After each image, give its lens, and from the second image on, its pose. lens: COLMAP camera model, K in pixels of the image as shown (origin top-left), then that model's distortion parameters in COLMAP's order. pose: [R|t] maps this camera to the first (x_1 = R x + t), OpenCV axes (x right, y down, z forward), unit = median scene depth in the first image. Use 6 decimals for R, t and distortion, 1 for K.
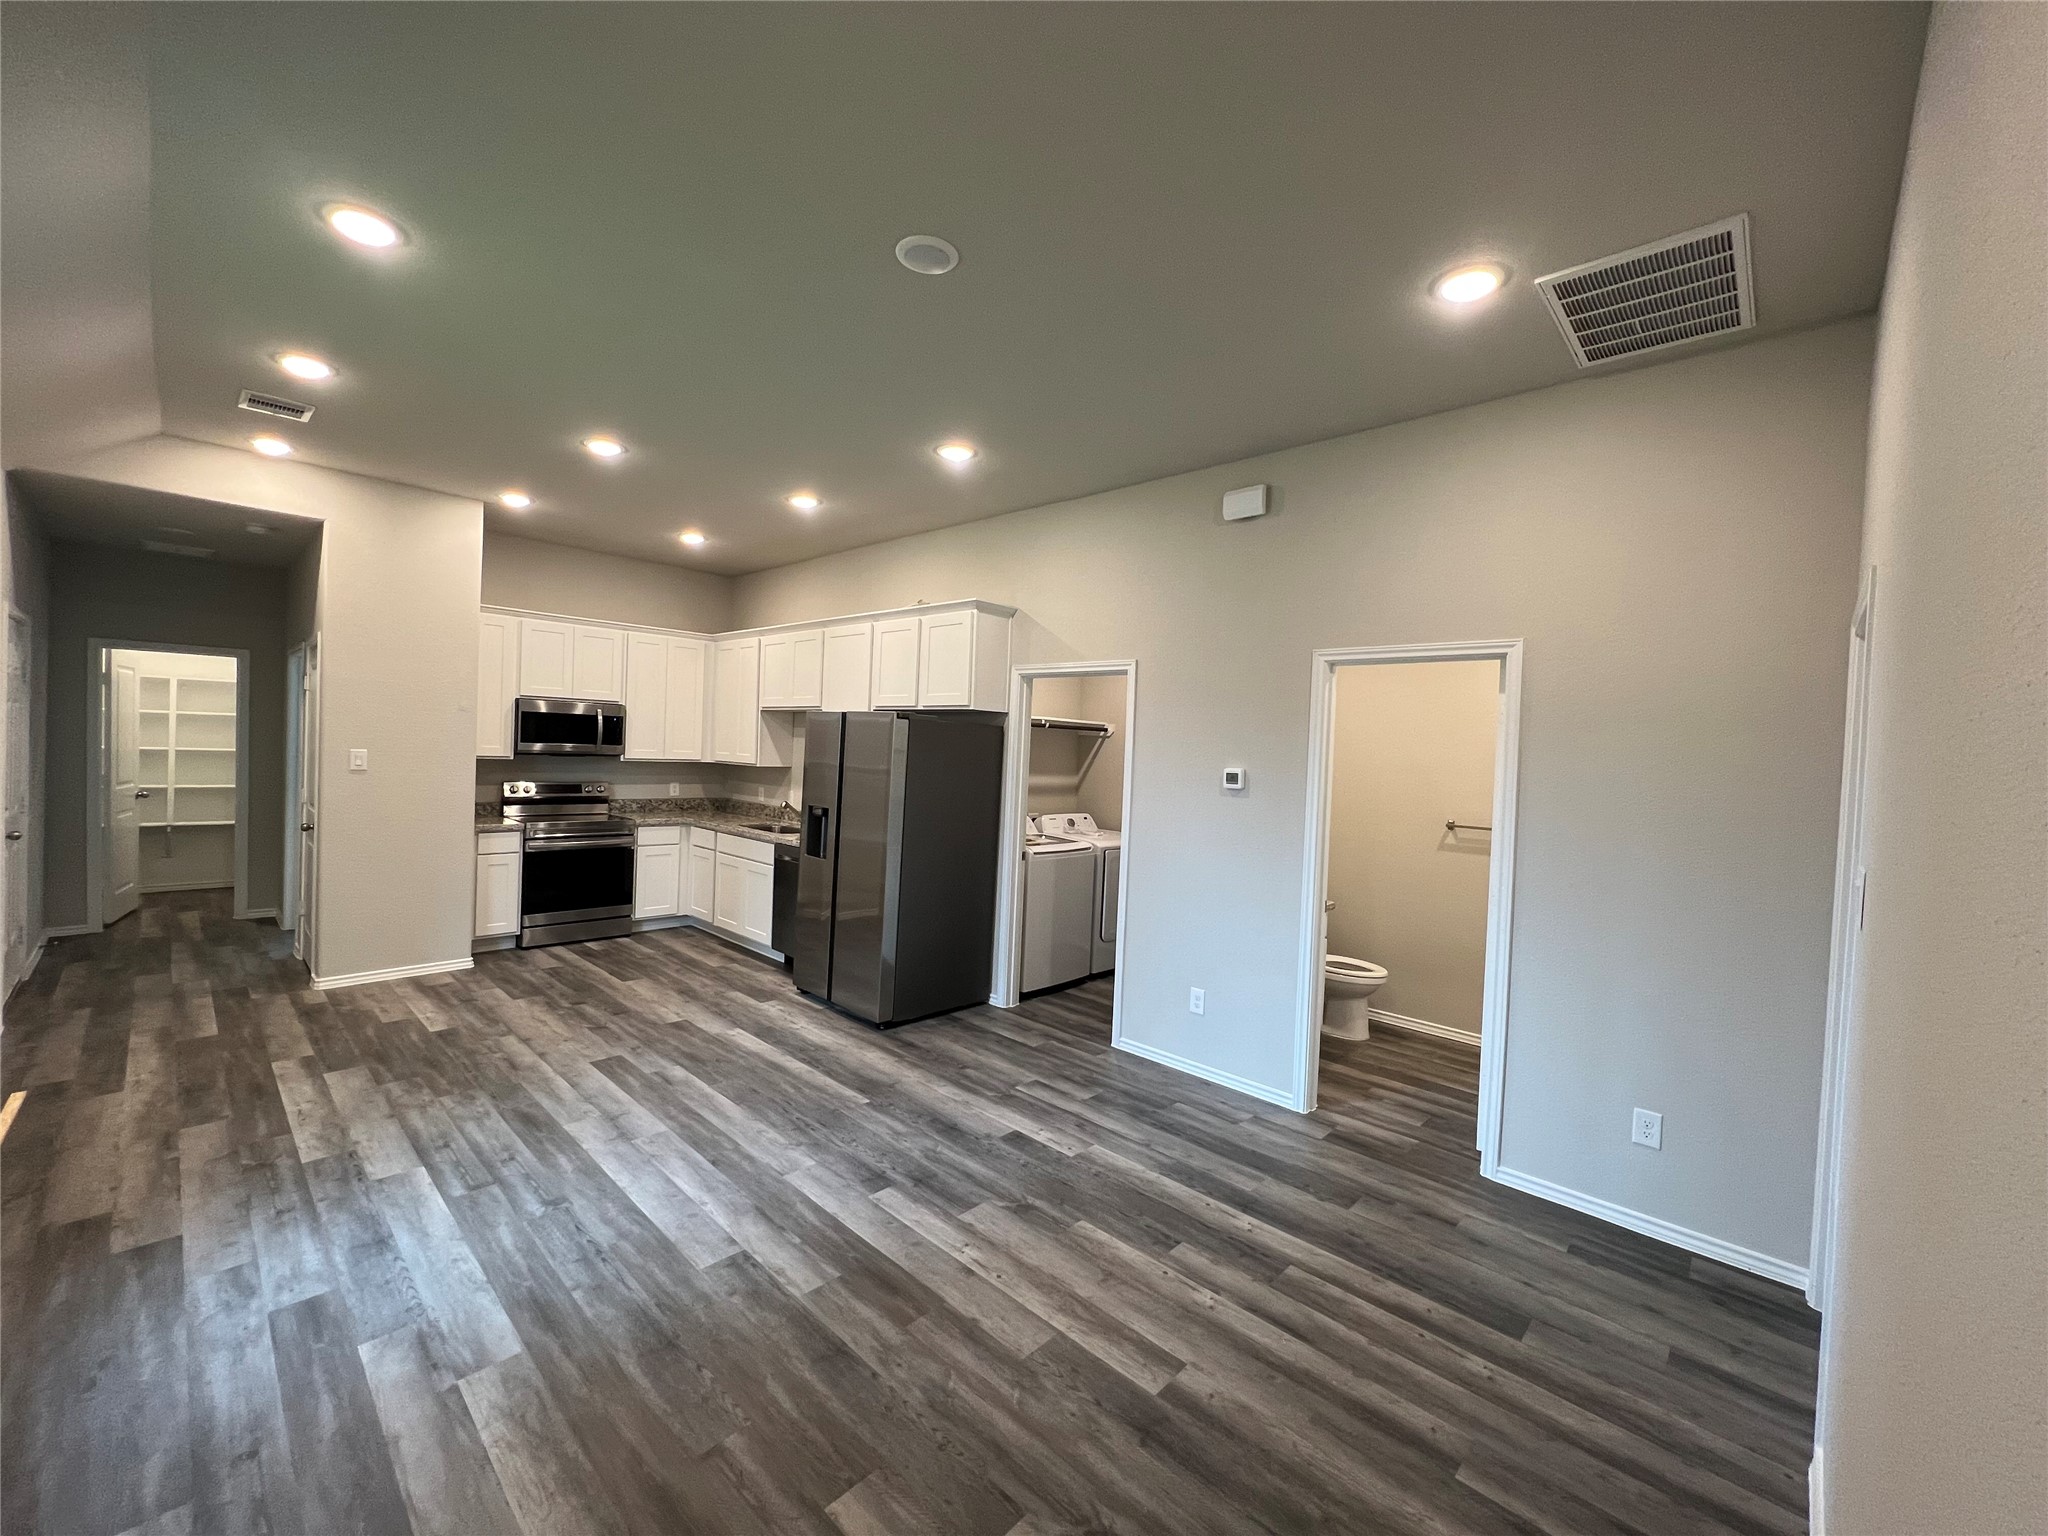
lens RADIAL K [[818.0, 0, 1024.0], [0, 818.0, 768.0], [0, 0, 1]] dist [-0.000007, 0.000451]
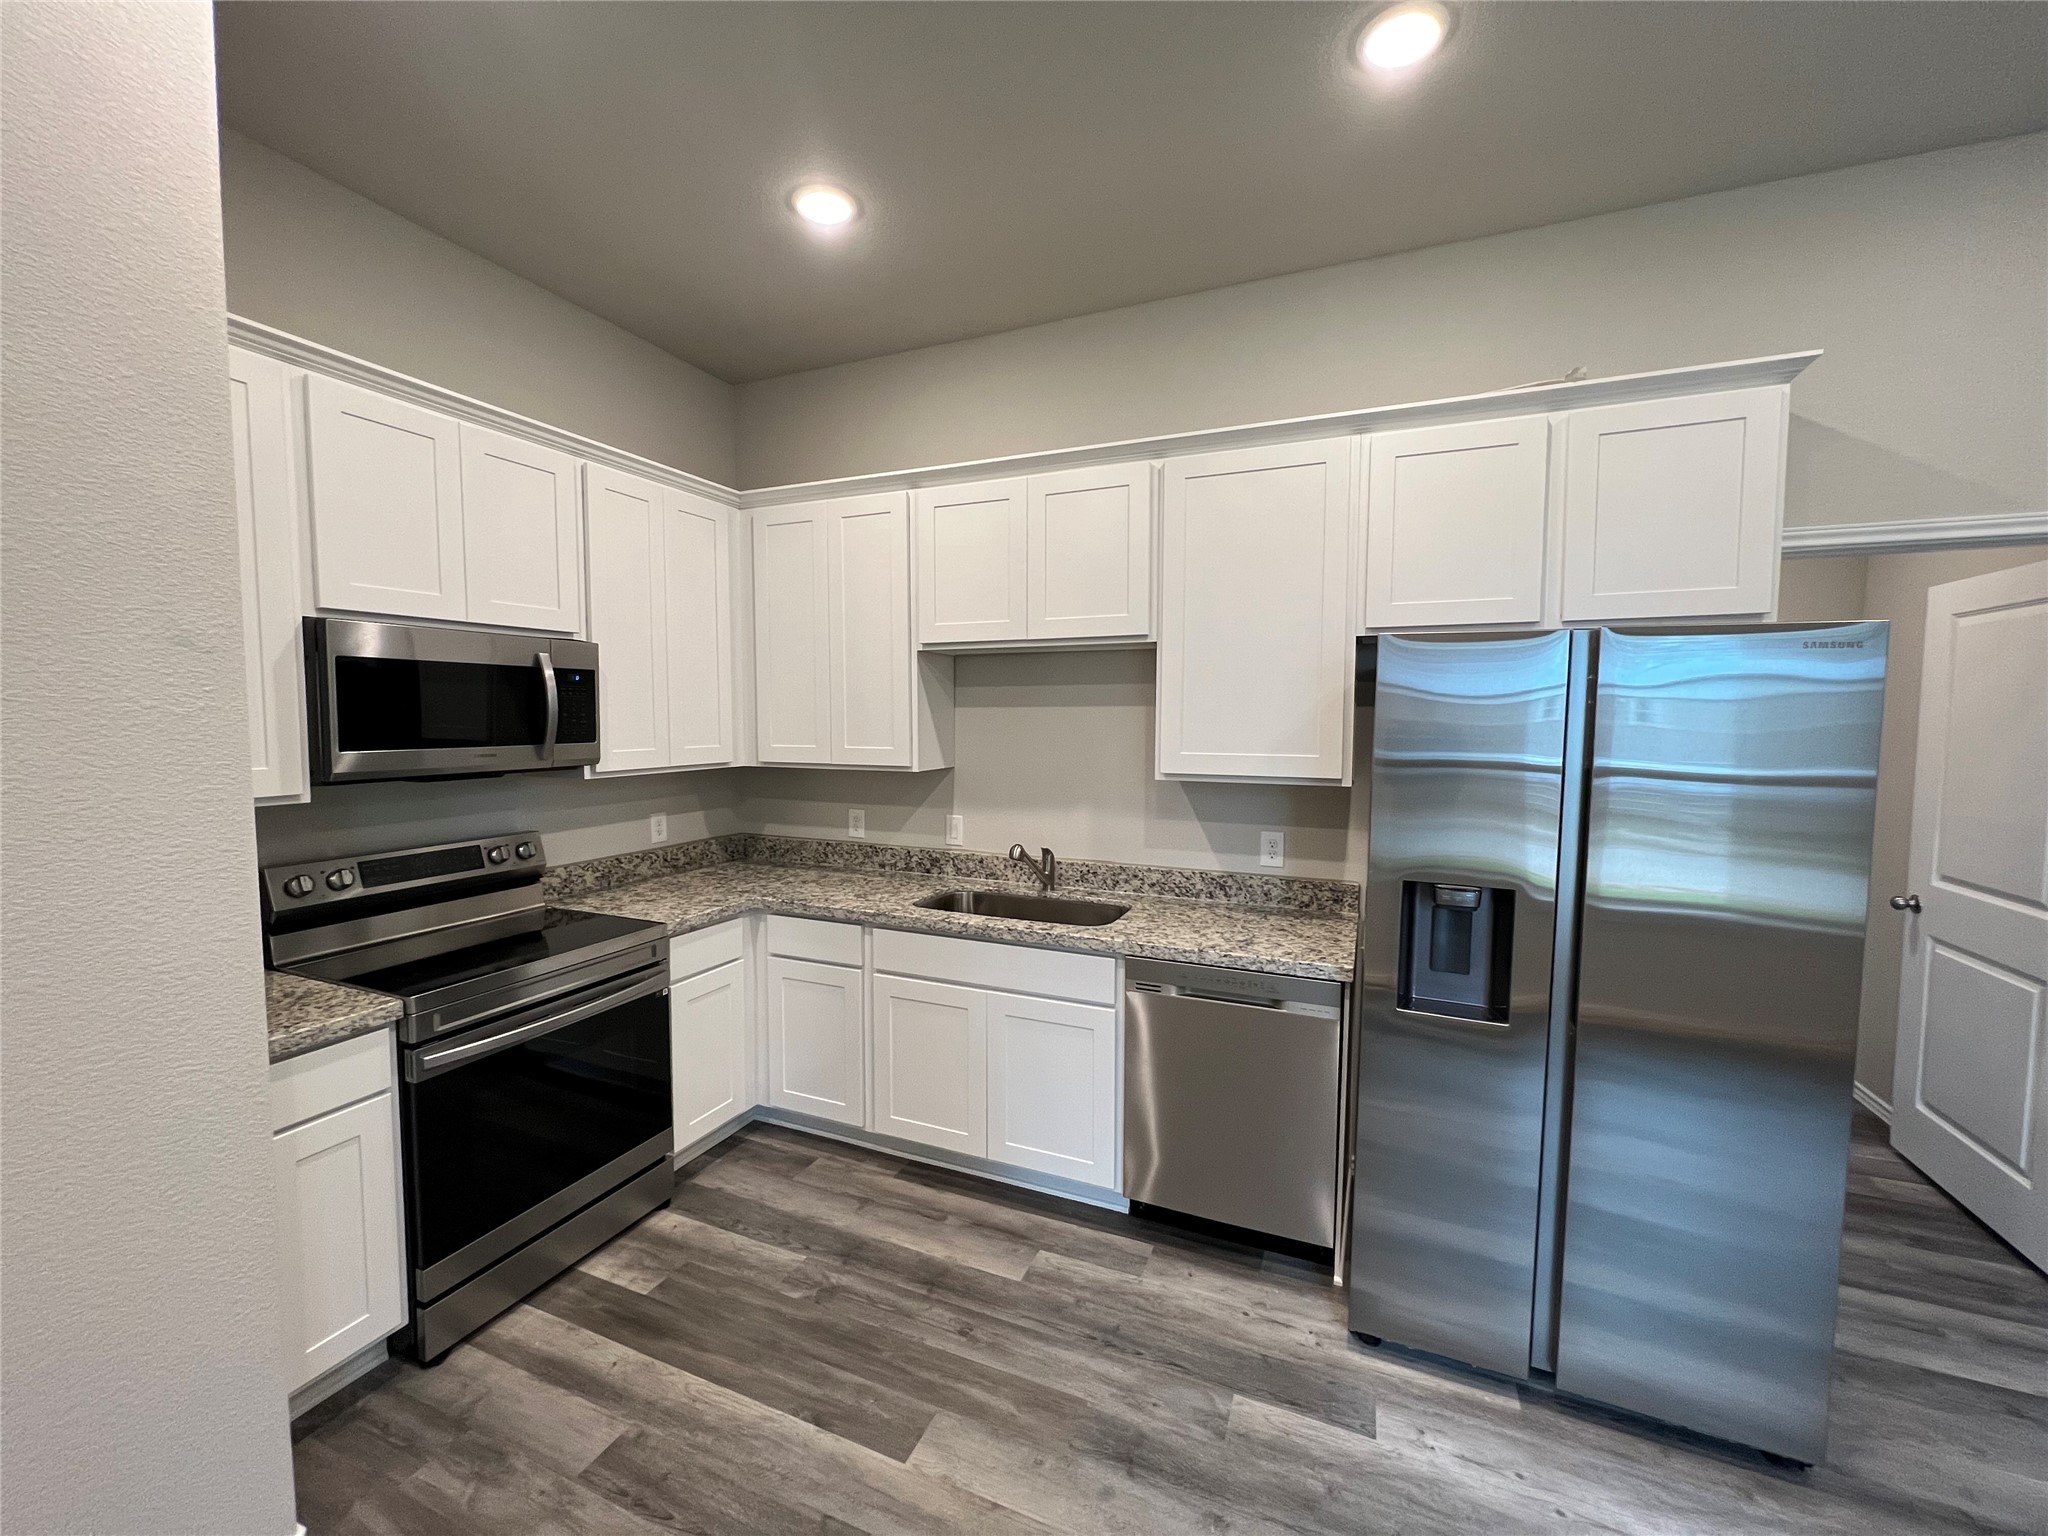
lens RADIAL K [[818.0, 0, 1024.0], [0, 818.0, 768.0], [0, 0, 1]] dist [-0.000007, 0.000451]
pose [[0.935896, -0.062381, 0.346709, -0.449050], [0.044371, 0.997233, 0.059650, -0.030415], [-0.349470, -0.040442, 0.936074, 0.566561]]
